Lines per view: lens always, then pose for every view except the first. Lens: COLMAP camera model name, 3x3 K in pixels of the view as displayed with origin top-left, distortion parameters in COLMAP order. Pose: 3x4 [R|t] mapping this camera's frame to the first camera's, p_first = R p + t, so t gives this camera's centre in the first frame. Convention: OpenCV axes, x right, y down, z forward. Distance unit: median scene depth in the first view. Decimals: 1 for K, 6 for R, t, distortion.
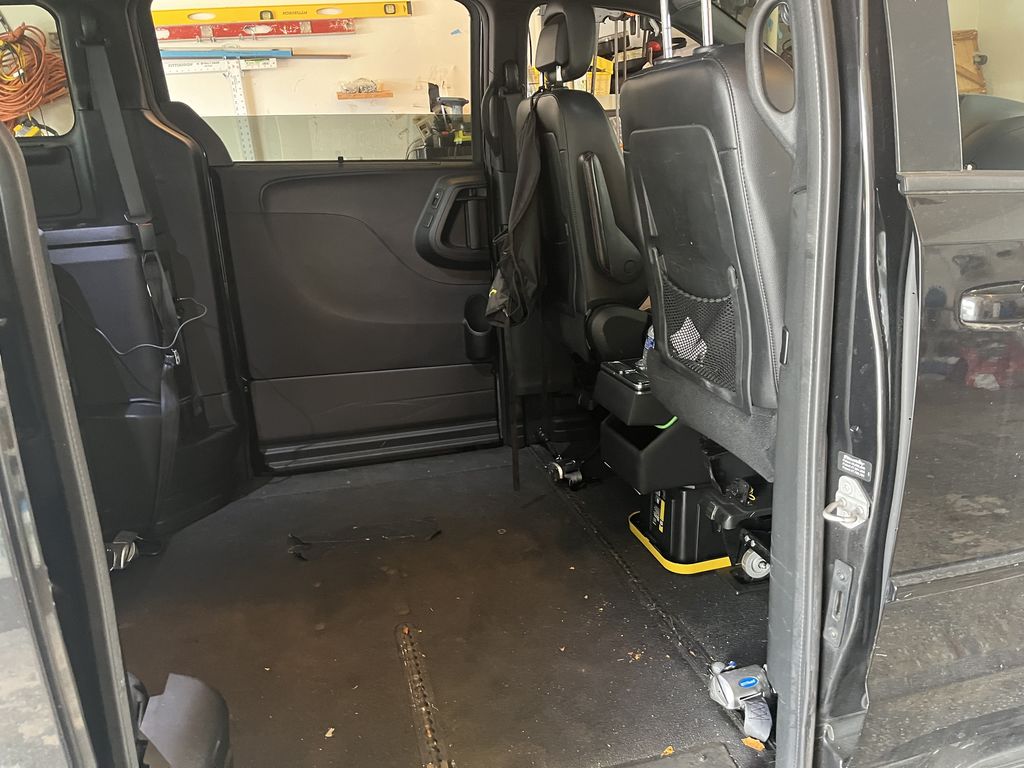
lens RADIAL K [[780.6, 0, 512.0], [0, 780.6, 384.0], [0, 0, 1]] dist [0.004388, 0.011908]
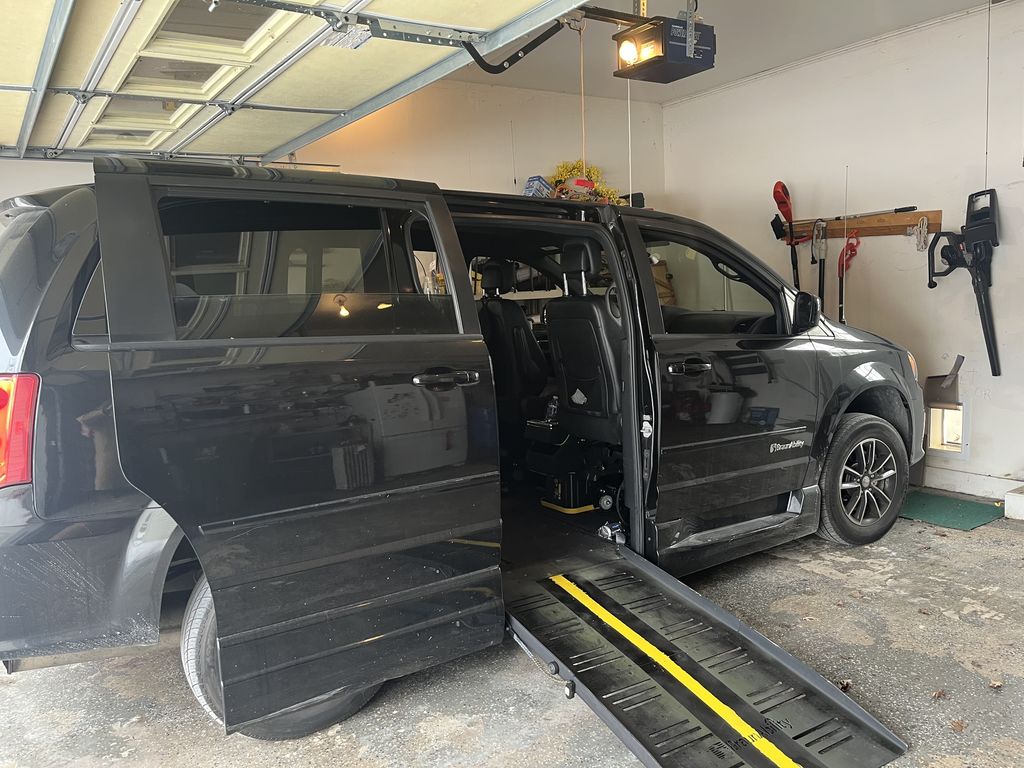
lens RADIAL K [[780.6, 0, 512.0], [0, 780.6, 384.0], [0, 0, 1]] dist [0.004388, 0.011908]
pose [[0.954321, -0.024418, 0.297785, -1.103703], [0.084075, 0.978330, -0.189216, 0.542974], [-0.286711, 0.205609, 0.935693, -1.993883]]
